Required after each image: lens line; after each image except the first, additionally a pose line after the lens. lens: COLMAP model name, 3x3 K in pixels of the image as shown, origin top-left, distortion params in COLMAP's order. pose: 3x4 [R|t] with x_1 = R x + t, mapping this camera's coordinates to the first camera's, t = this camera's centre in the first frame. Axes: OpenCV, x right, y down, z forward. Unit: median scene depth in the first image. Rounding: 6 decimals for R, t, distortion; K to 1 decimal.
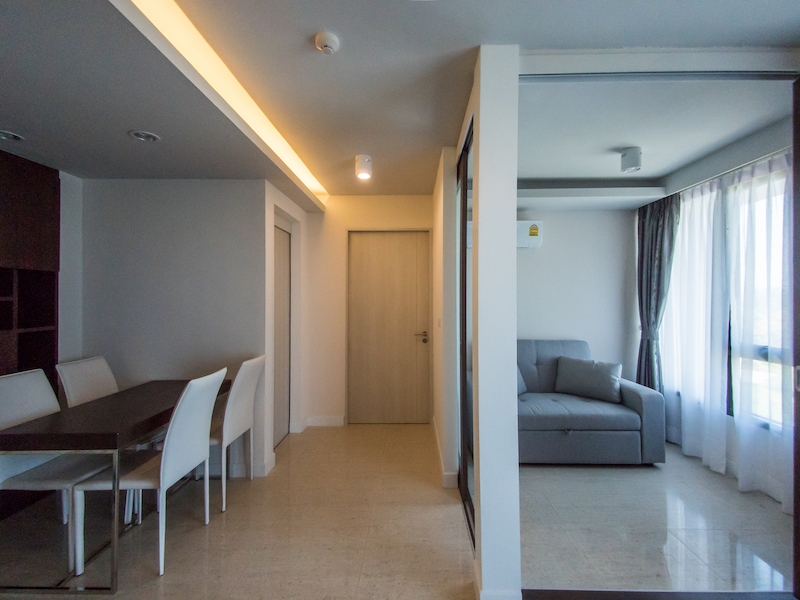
lens RADIAL K [[357.3, 0, 394.9], [0, 357.3, 295.4], [0, 0, 1]] dist [0.056260, -0.022985]
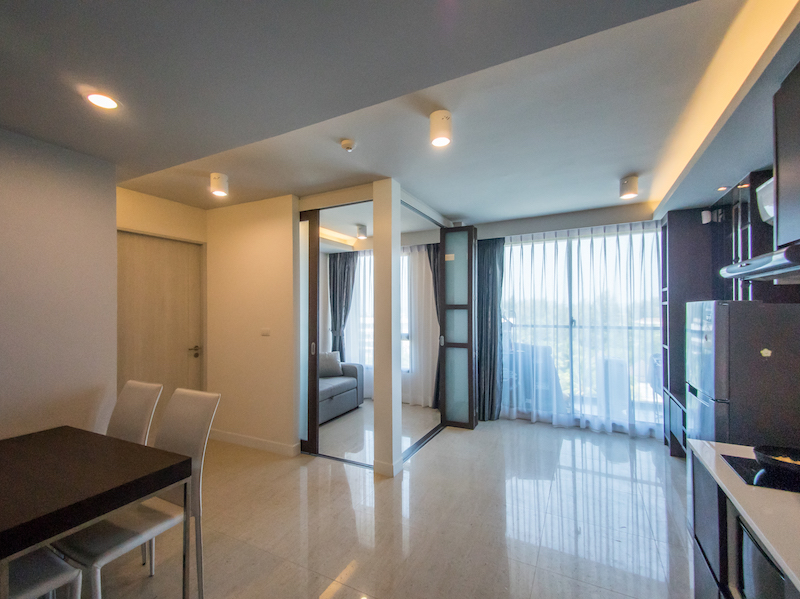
lens RADIAL K [[352.2, 0, 389.3], [0, 352.2, 299.4], [0, 0, 1]] dist [0.054126, -0.020815]
pose [[0.474644, 0.025093, 0.879820, -0.630631], [0.002886, 0.999544, -0.030065, 0.004728], [-0.880173, 0.016809, 0.474355, 0.063410]]
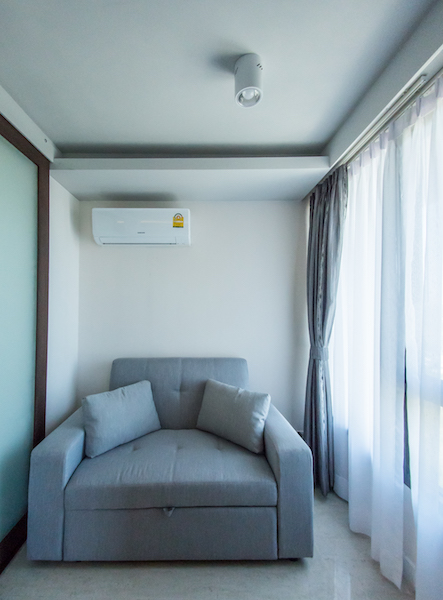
lens RADIAL K [[288.2, 0, 168.8], [0, 288.2, 302.3], [0, 0, 1]] dist [0.009304, -0.000668]
pose [[0.999997, -0.000238, 0.002335, 0.408905], [0.000264, 0.999936, -0.011269, 0.008246], [-0.002333, 0.011269, 0.999934, 0.410711]]
